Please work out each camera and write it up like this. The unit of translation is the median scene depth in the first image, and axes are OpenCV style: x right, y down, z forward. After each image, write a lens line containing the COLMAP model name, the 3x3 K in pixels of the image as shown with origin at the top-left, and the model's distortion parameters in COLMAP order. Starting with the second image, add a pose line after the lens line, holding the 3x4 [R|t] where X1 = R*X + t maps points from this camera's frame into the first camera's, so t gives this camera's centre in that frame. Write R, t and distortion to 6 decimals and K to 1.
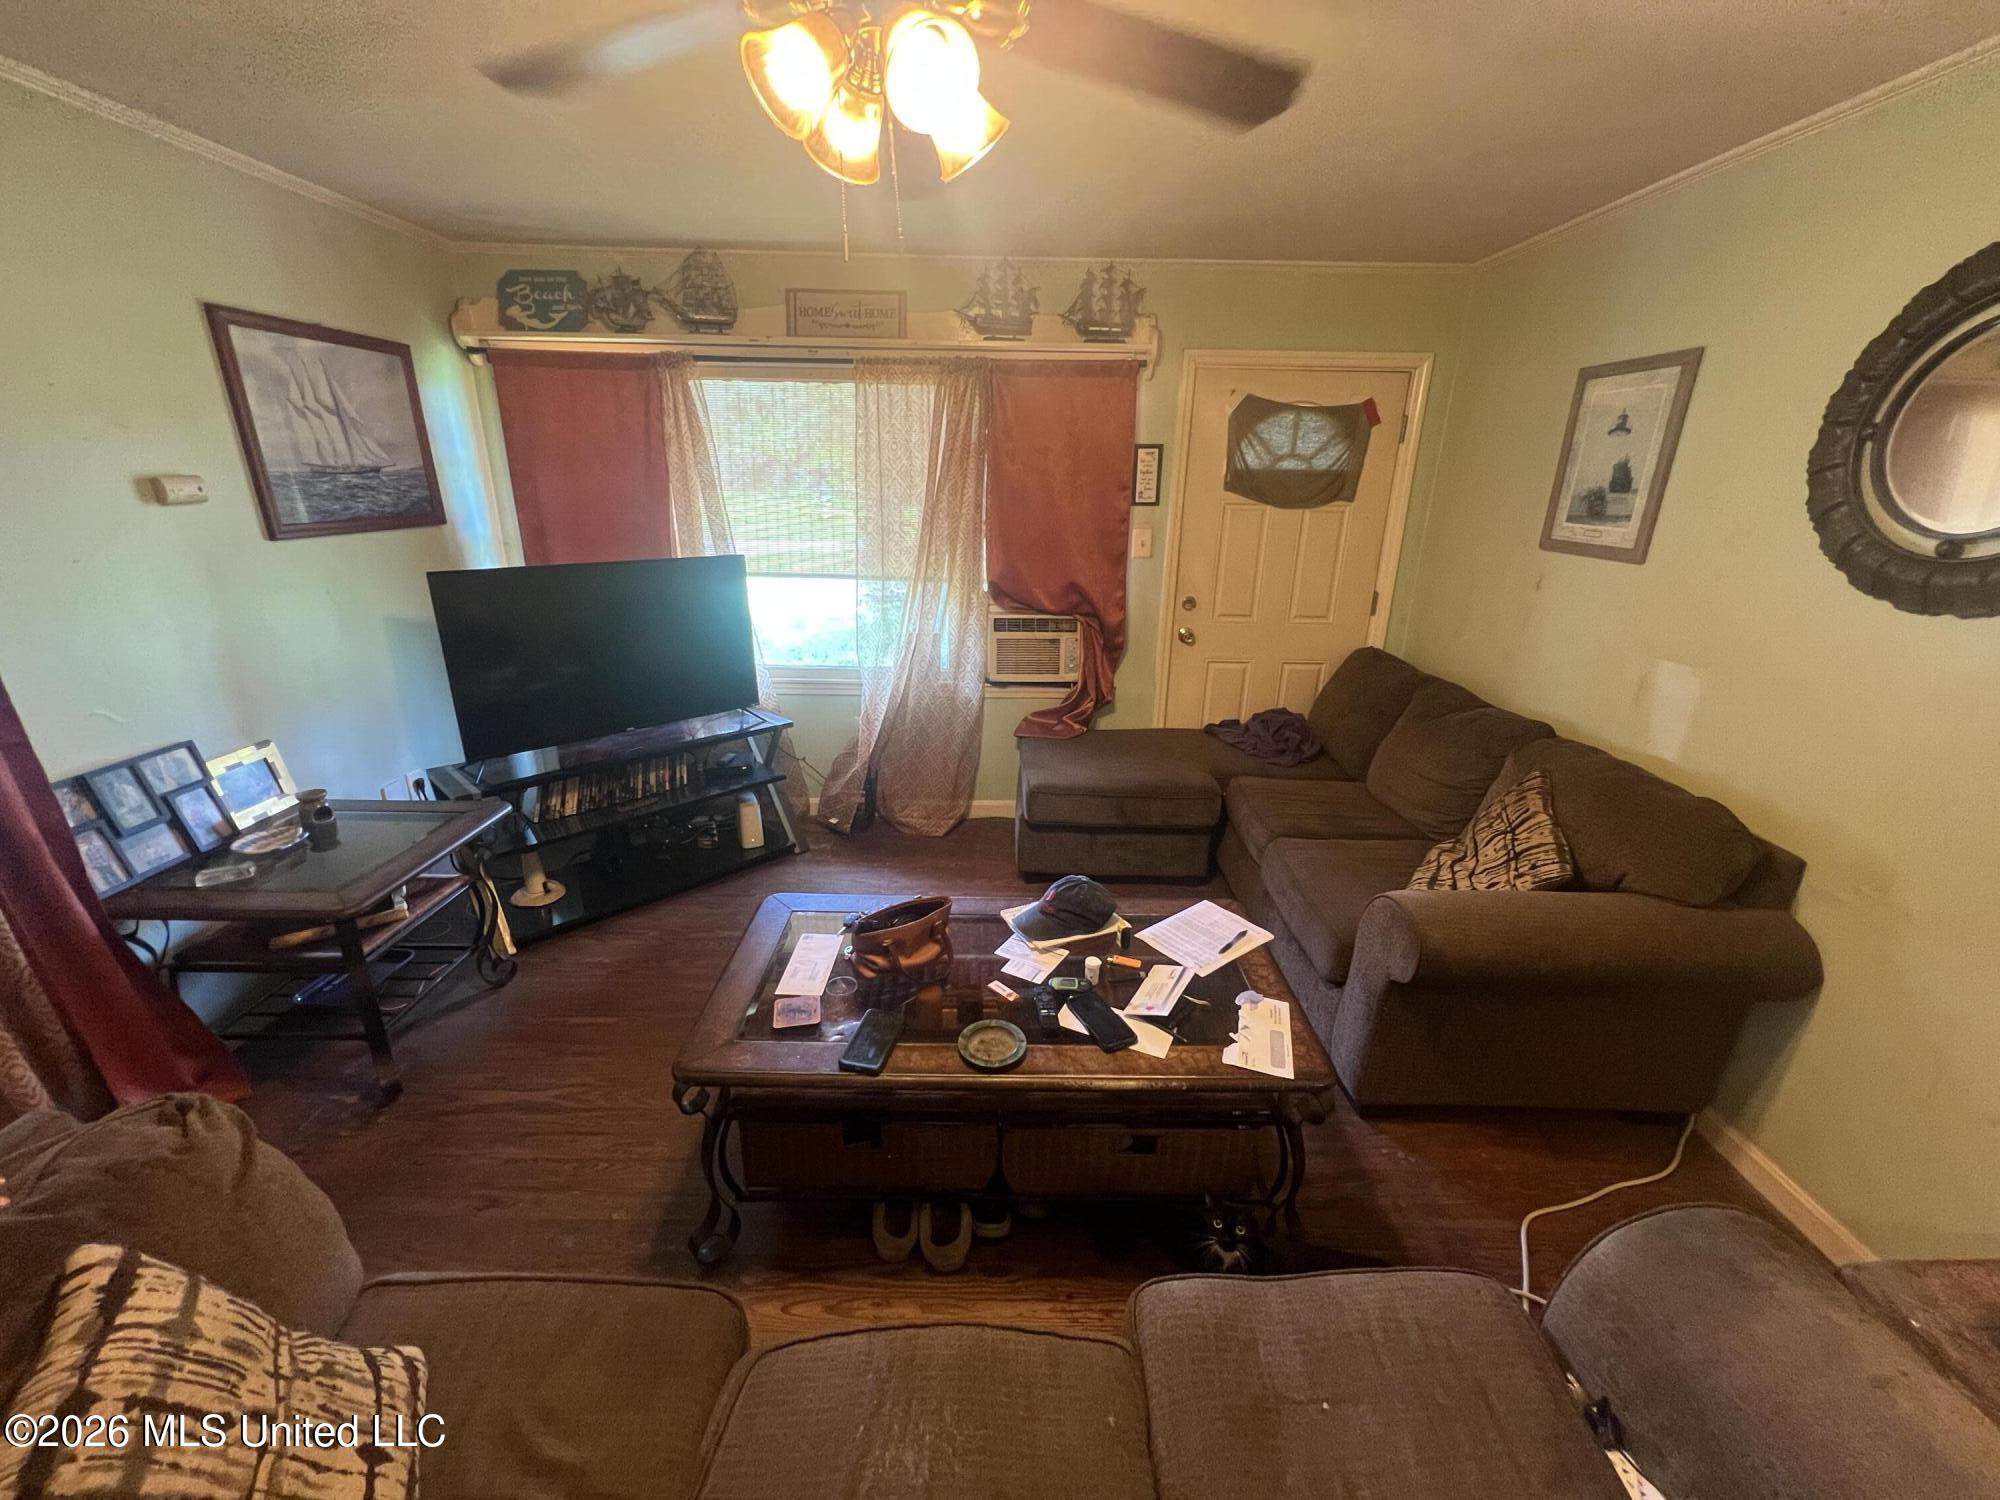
lens RADIAL K [[798.3, 0, 1003.6], [0, 798.3, 755.2], [0, 0, 1]] dist [-0.003211, 0.000070]
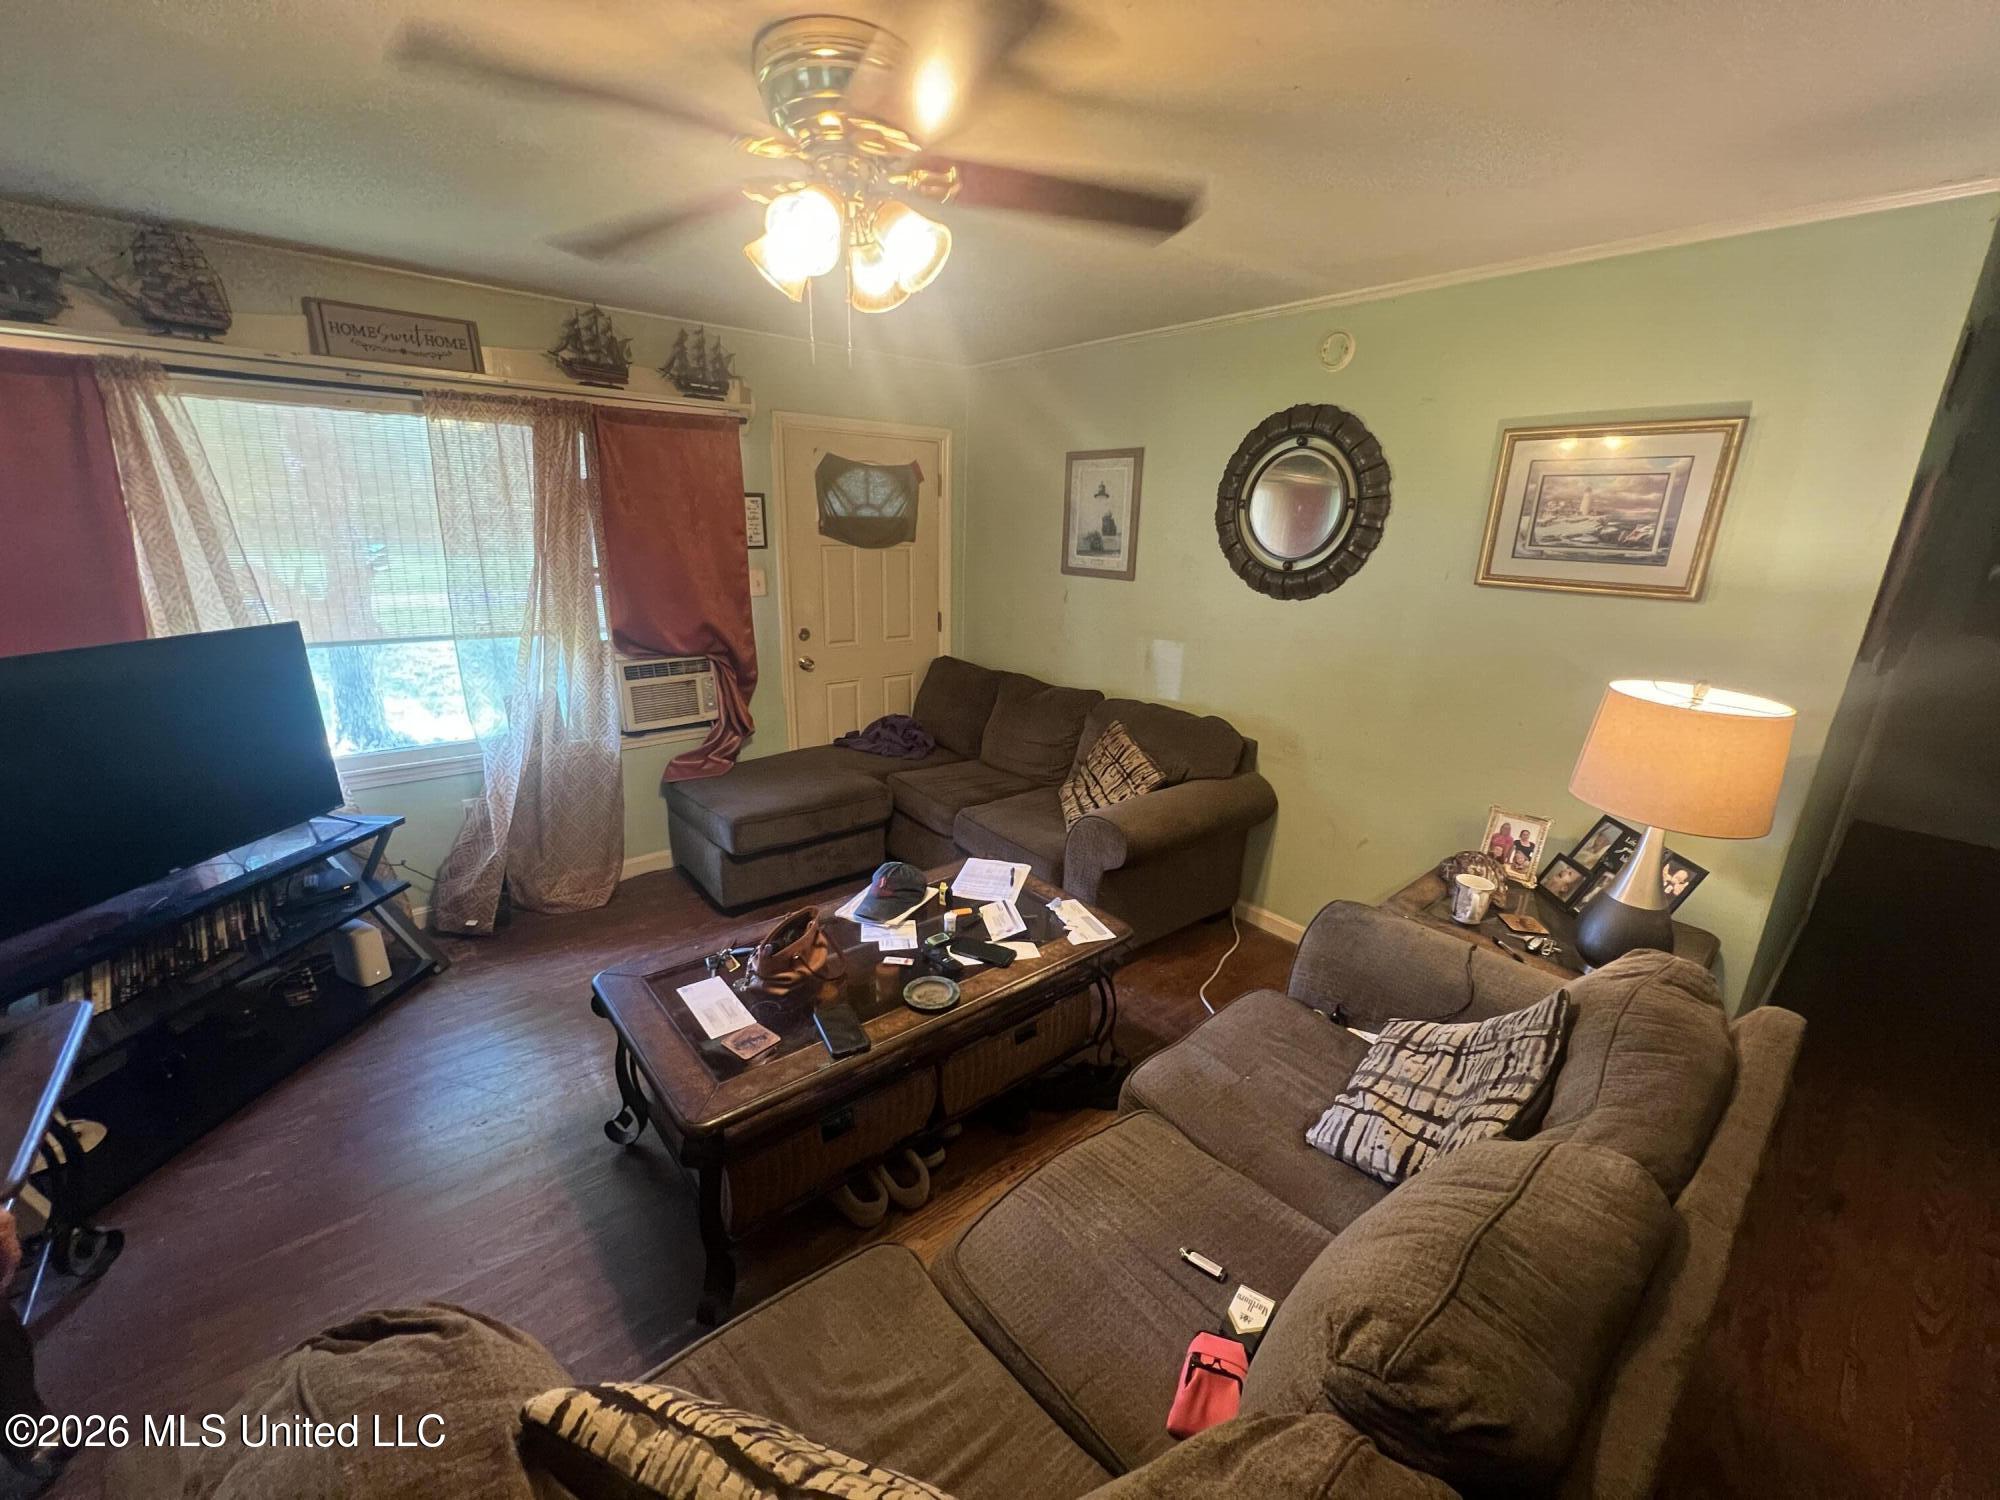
lens RADIAL K [[799.4, 0, 1001.0], [0, 799.4, 756.4], [0, 0, 1]] dist [-0.004996, 0.000709]
pose [[0.766661, -0.180629, 0.616121, -0.315667], [0.203655, 0.978471, 0.033445, -0.005776], [-0.608898, 0.099835, 0.786941, -0.030503]]
